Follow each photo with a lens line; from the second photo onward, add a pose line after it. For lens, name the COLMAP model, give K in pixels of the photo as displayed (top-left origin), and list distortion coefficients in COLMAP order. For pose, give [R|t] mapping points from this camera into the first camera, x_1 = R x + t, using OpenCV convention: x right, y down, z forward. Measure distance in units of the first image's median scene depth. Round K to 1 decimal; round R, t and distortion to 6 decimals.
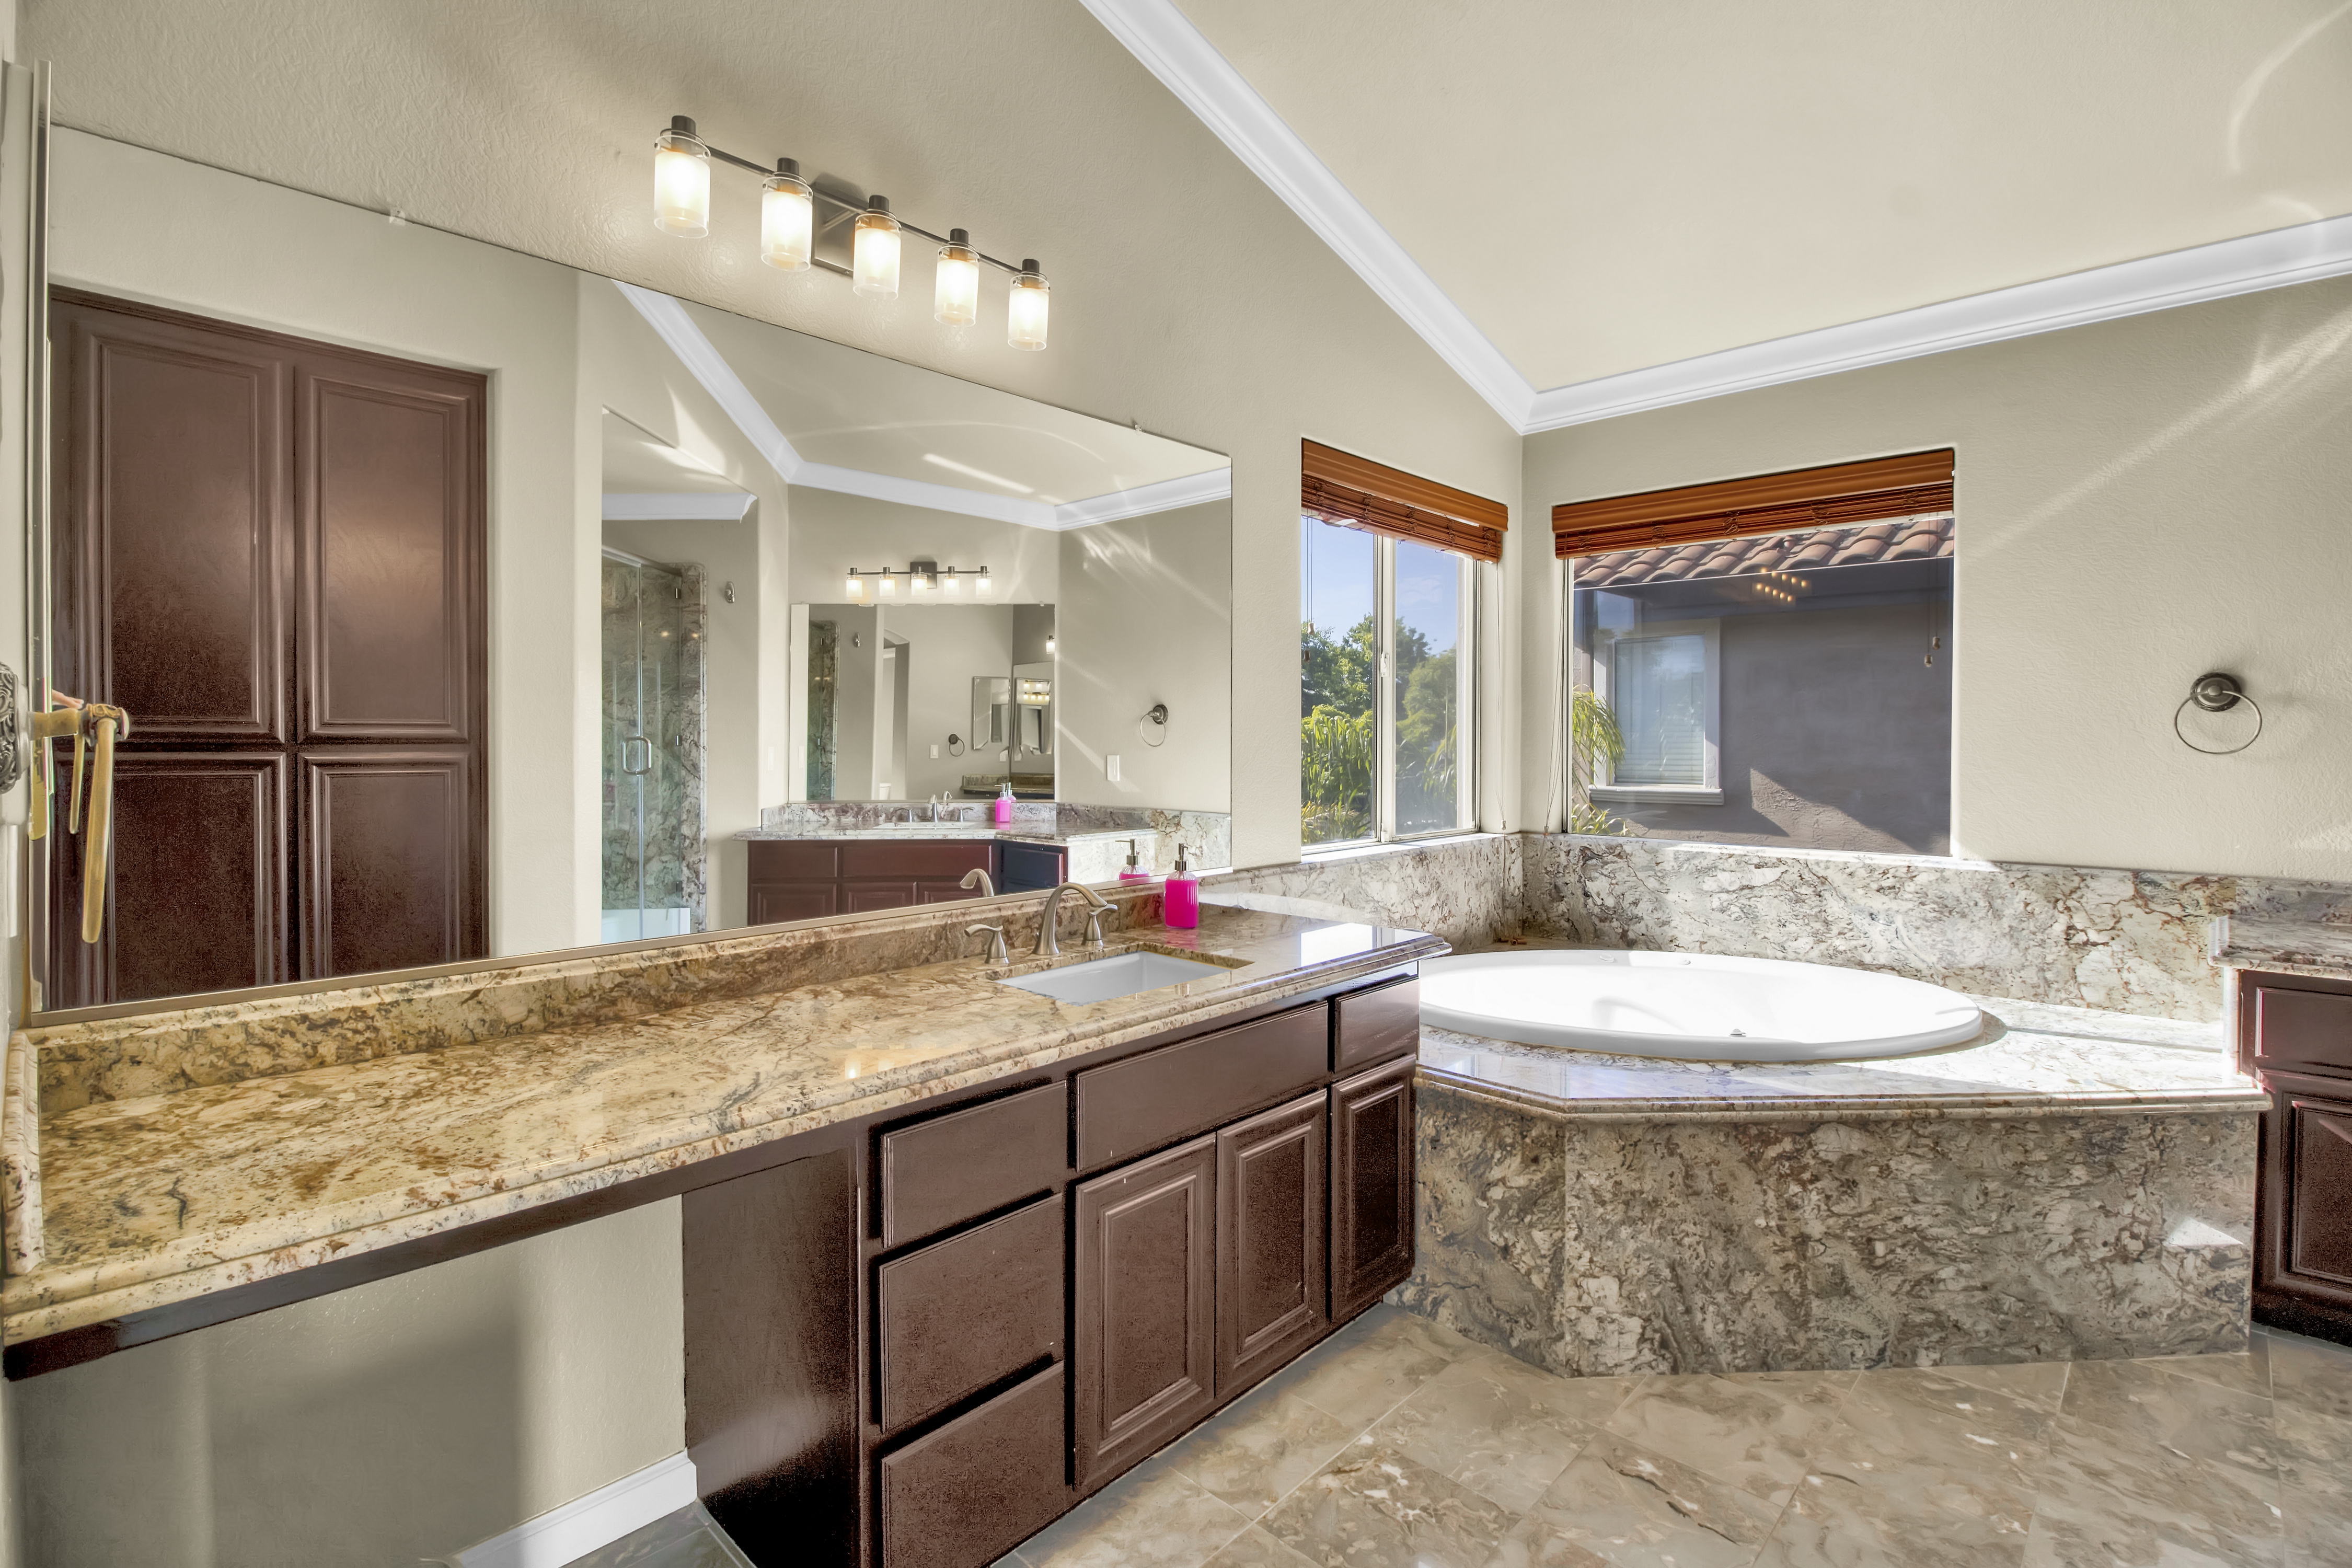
lens RADIAL K [[1114.5, 0, 1183.9], [0, 1114.5, 755.7], [0, 0, 1]] dist [-0.004256, -0.000624]
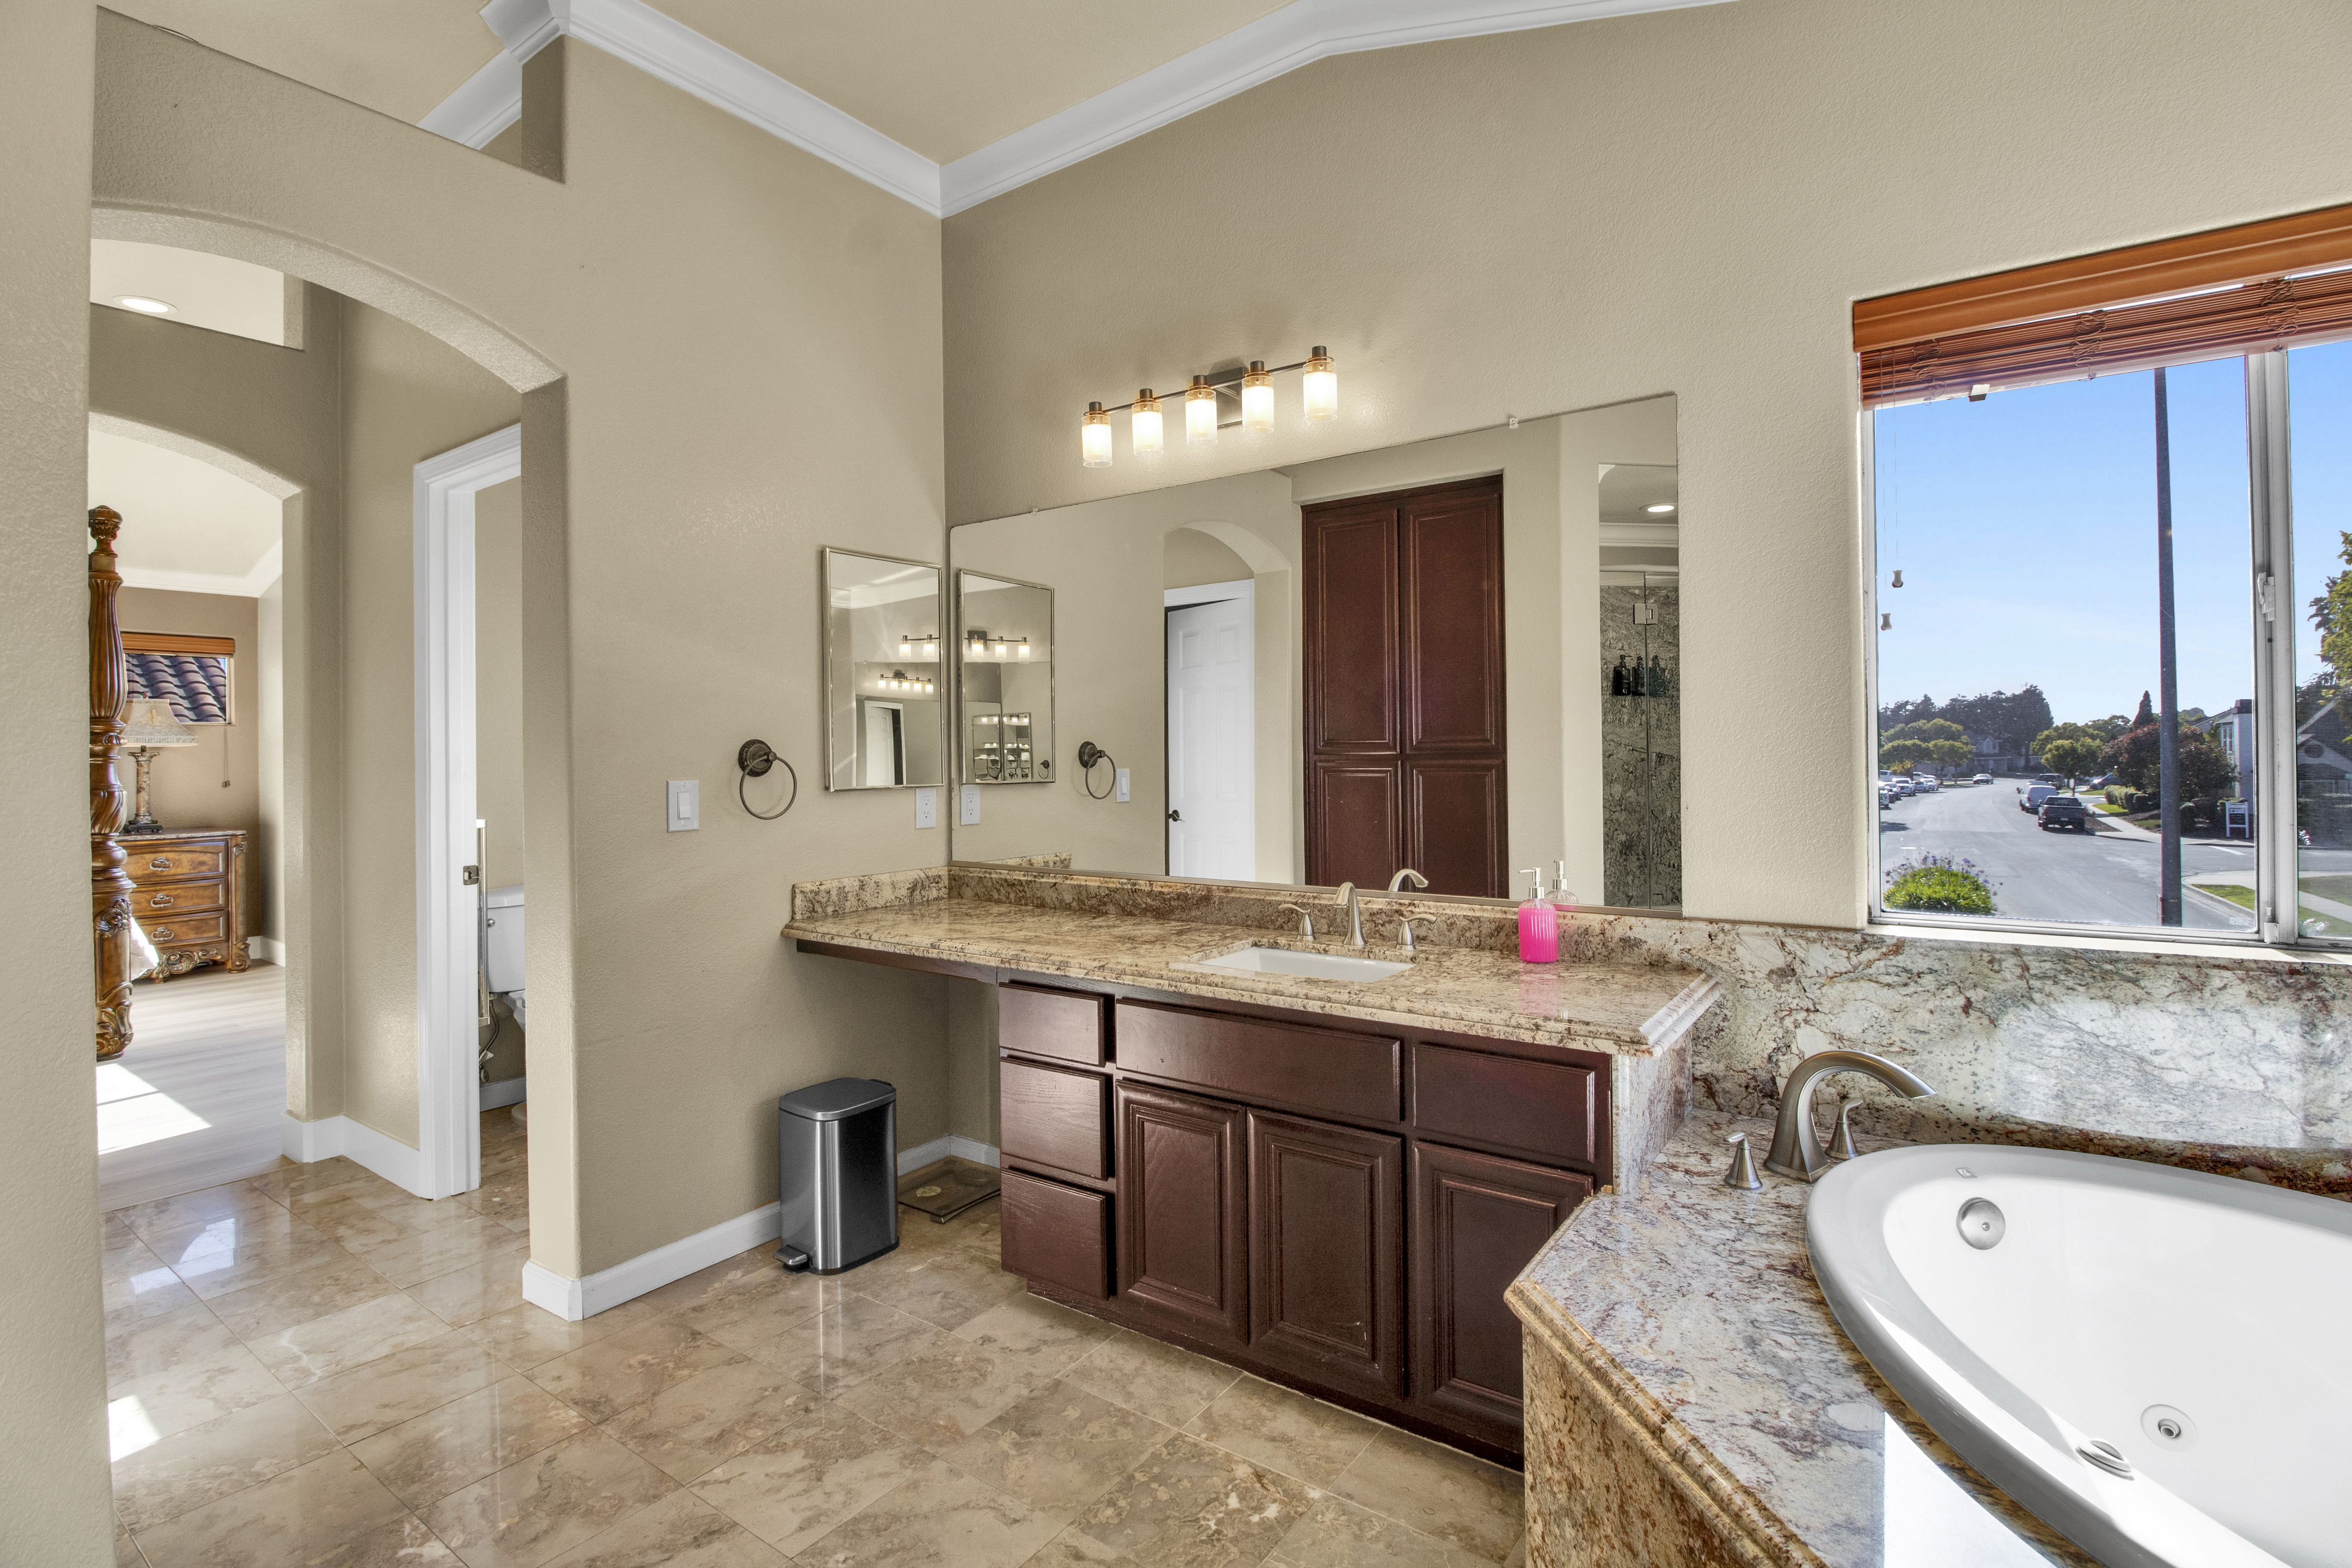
lens RADIAL K [[1114.5, 0, 1183.9], [0, 1114.5, 755.7], [0, 0, 1]] dist [-0.004256, -0.000624]
pose [[0.107311, -0.009661, -0.994179, 1.142654], [-0.005163, 0.999934, -0.010274, -0.001146], [0.994212, 0.006236, 0.107254, 0.817827]]
